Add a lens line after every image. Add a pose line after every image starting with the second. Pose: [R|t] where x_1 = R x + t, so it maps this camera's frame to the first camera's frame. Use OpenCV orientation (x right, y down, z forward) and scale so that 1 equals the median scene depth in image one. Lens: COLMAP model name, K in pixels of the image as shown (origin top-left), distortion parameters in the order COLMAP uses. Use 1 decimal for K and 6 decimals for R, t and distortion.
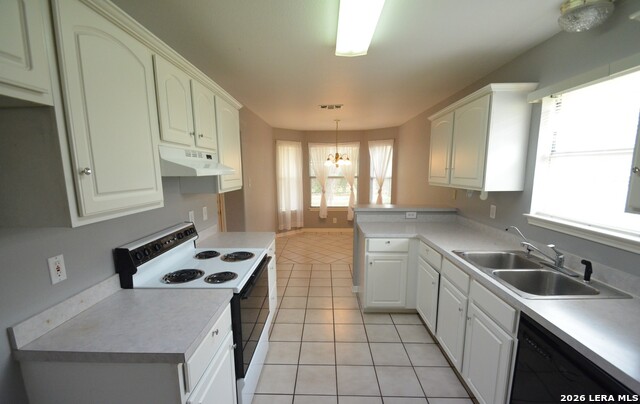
lens RADIAL K [[275.4, 0, 318.5], [0, 275.4, 205.8], [0, 0, 1]] dist [0.000500, 0.000070]
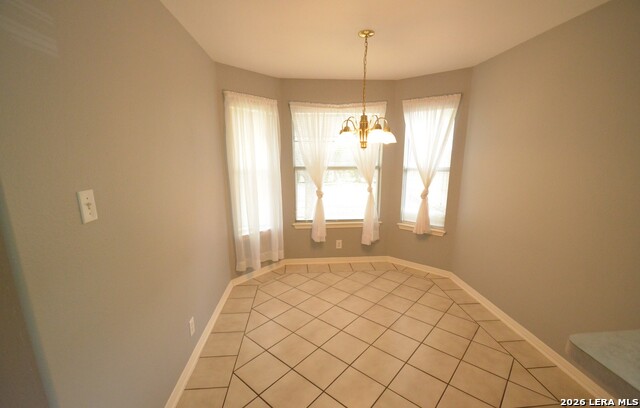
lens RADIAL K [[280.4, 0, 317.9], [0, 280.4, 207.8], [0, 0, 1]] dist [0.000206, -0.000061]
pose [[0.995584, -0.017262, 0.092277, -0.038131], [0.011411, 0.997913, 0.063561, -0.061721], [-0.093182, -0.062228, 0.993703, 0.455543]]
